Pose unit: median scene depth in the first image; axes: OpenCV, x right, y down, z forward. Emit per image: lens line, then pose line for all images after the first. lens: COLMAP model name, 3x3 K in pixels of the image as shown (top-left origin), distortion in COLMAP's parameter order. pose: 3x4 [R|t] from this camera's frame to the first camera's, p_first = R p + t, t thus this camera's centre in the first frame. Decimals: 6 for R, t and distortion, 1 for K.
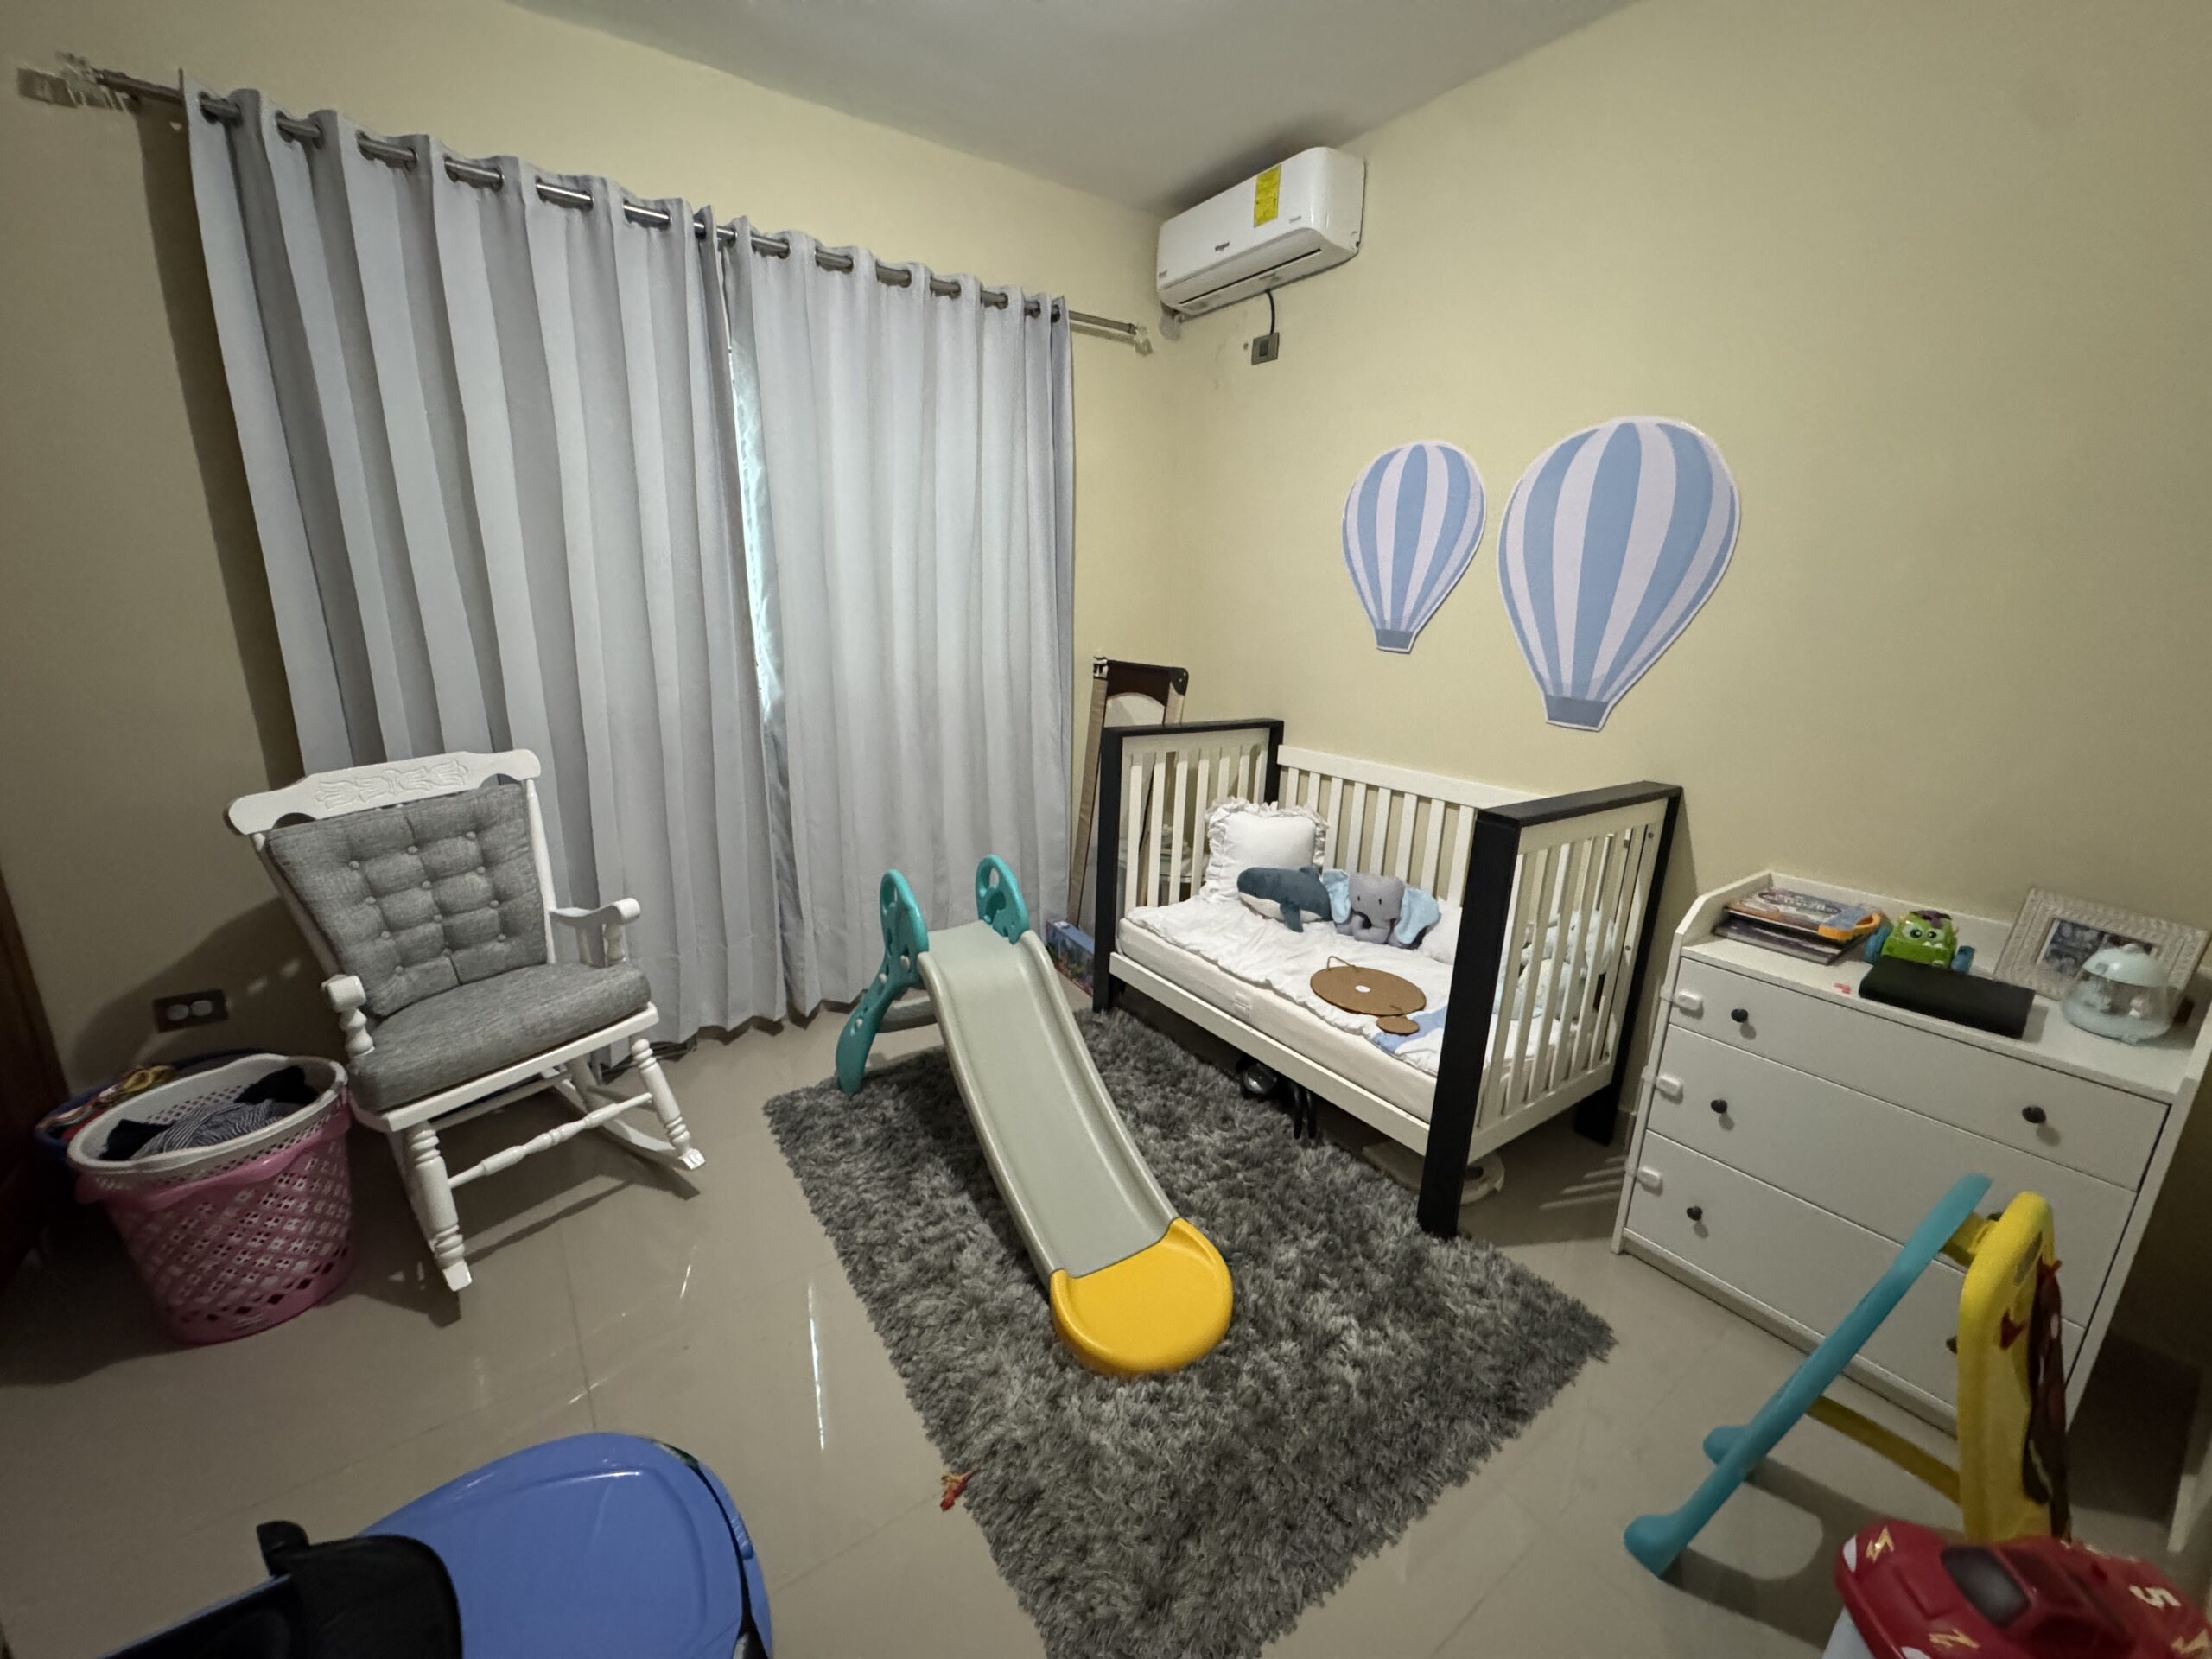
lens RADIAL K [[881.4, 0, 1106.0], [0, 881.4, 829.5], [0, 0, 1]] dist [-0.001096, 0.000447]
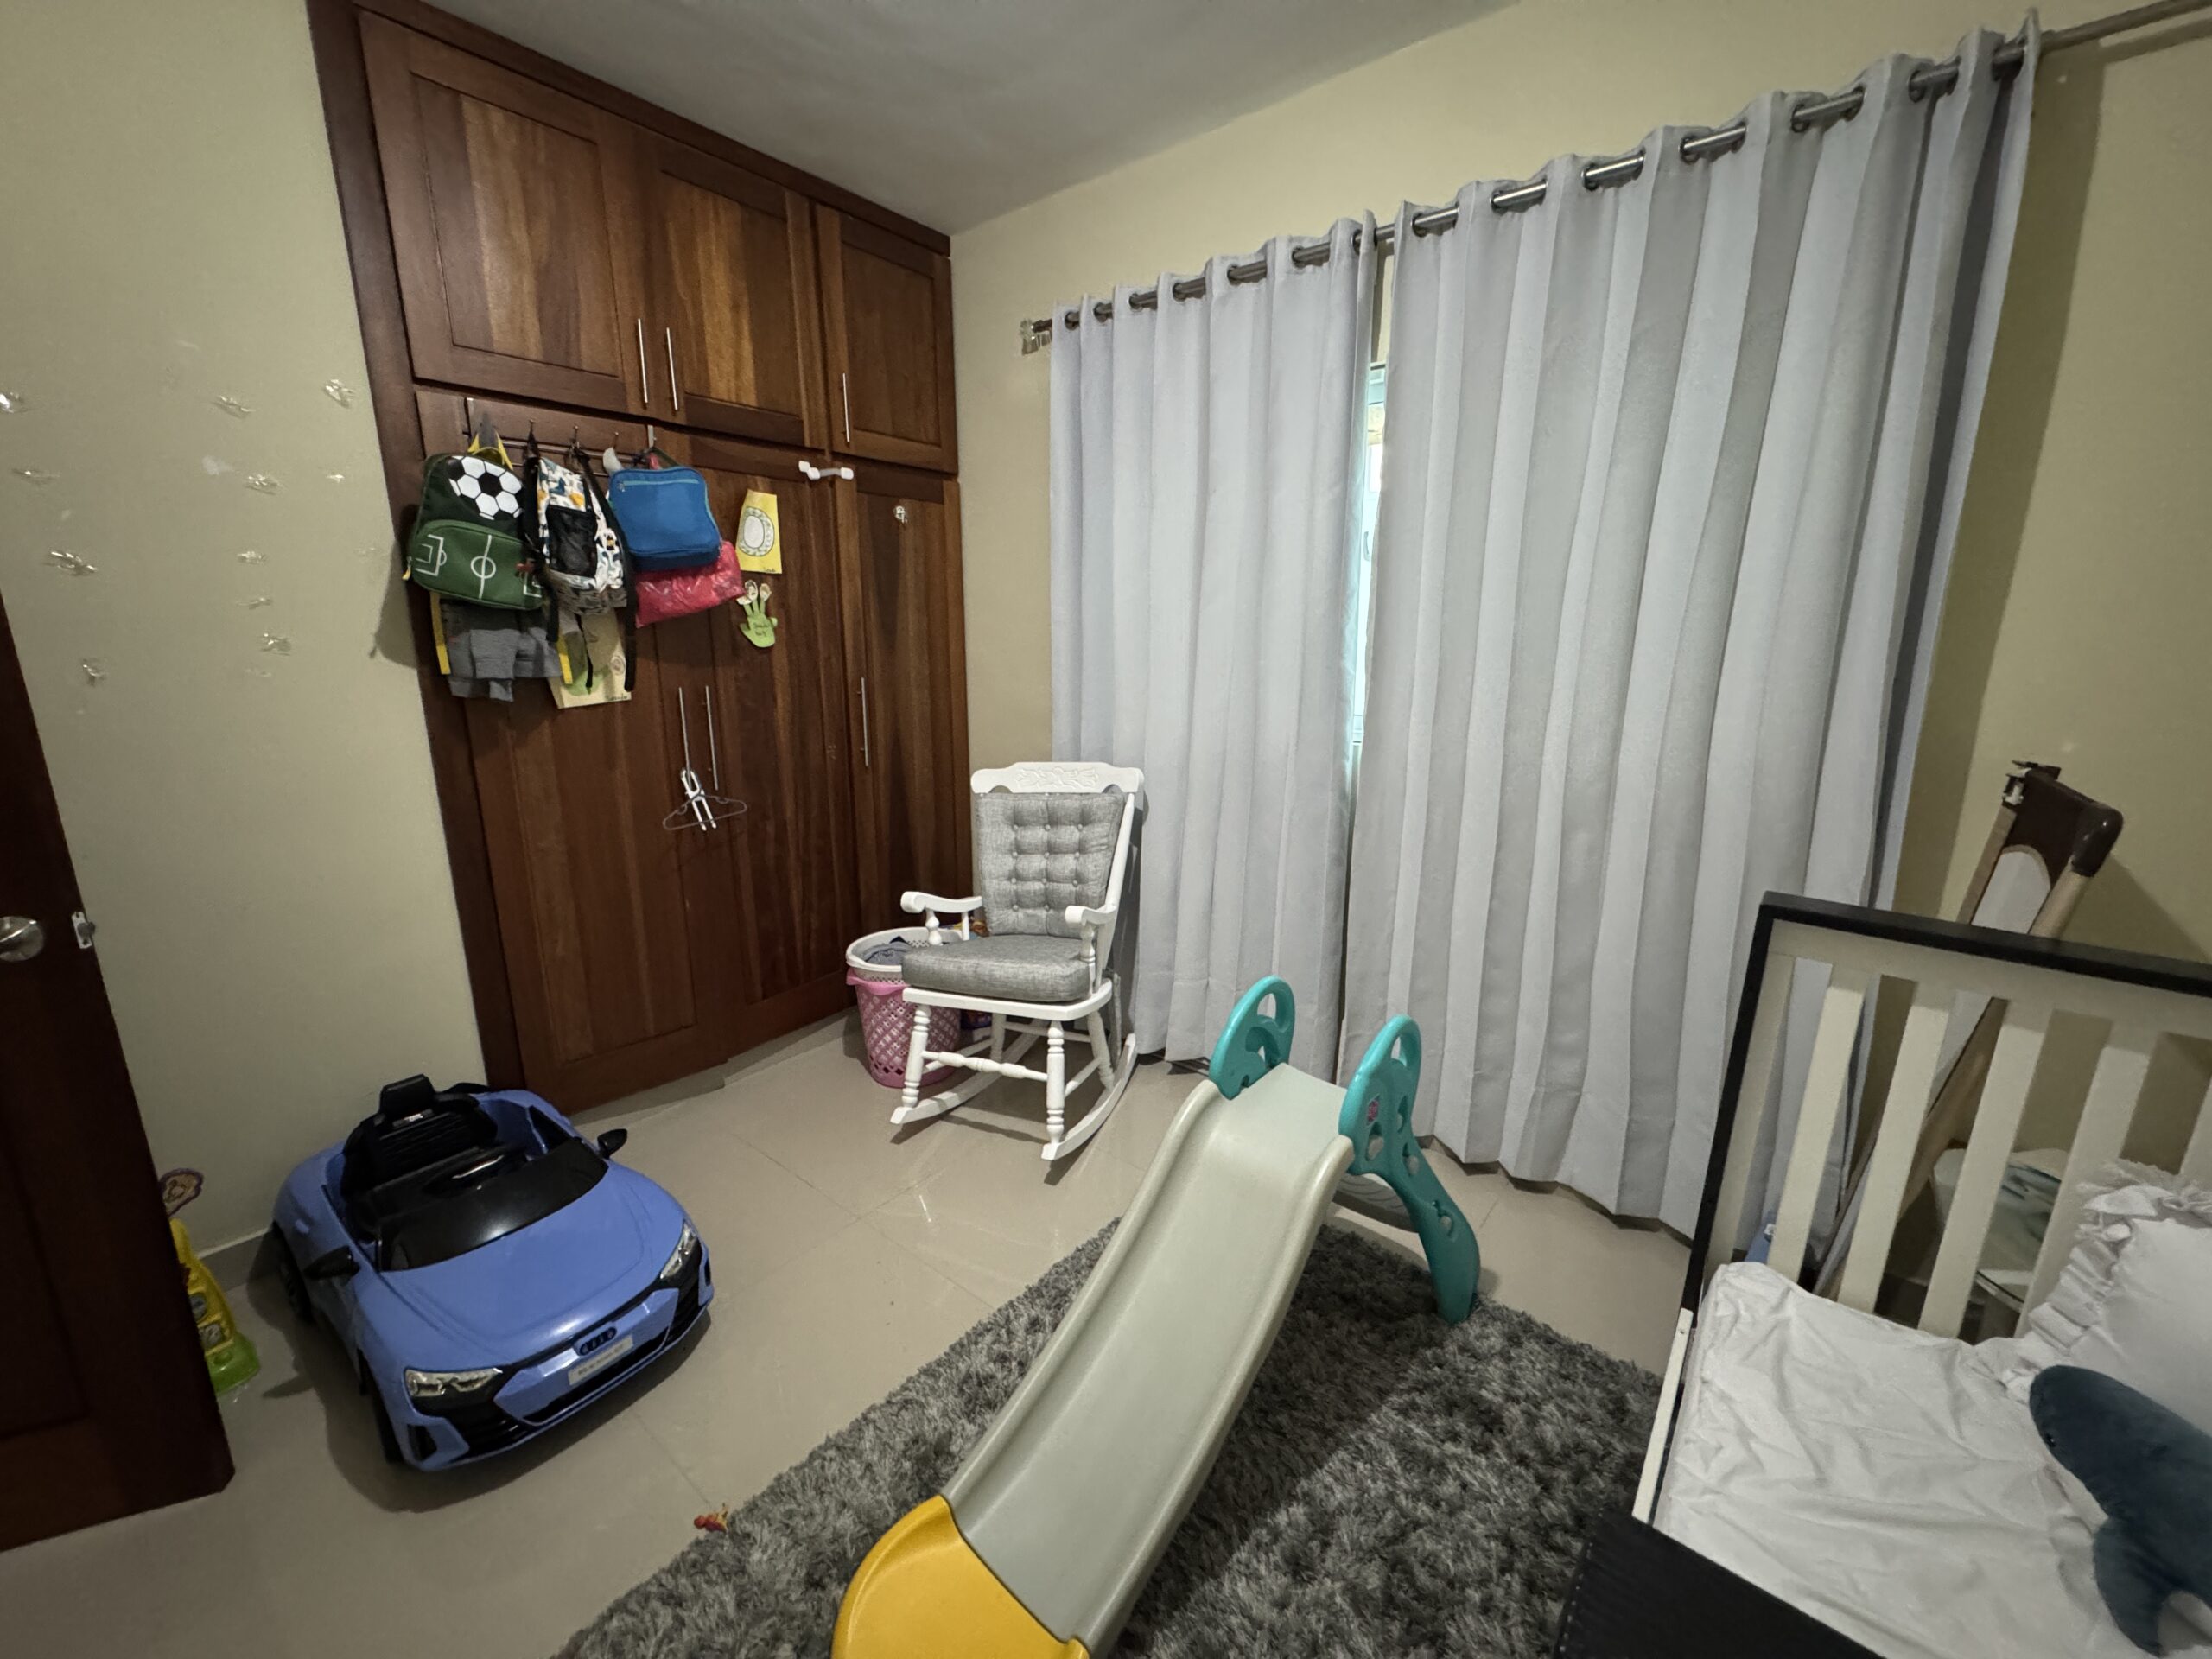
lens RADIAL K [[881.4, 0, 1106.0], [0, 881.4, 829.5], [0, 0, 1]] dist [-0.001096, 0.000447]
pose [[0.267224, 0.196772, -0.943330, 0.525101], [-0.238960, 0.961885, 0.132950, -0.178476], [0.933536, 0.189891, 0.304059, 0.684290]]
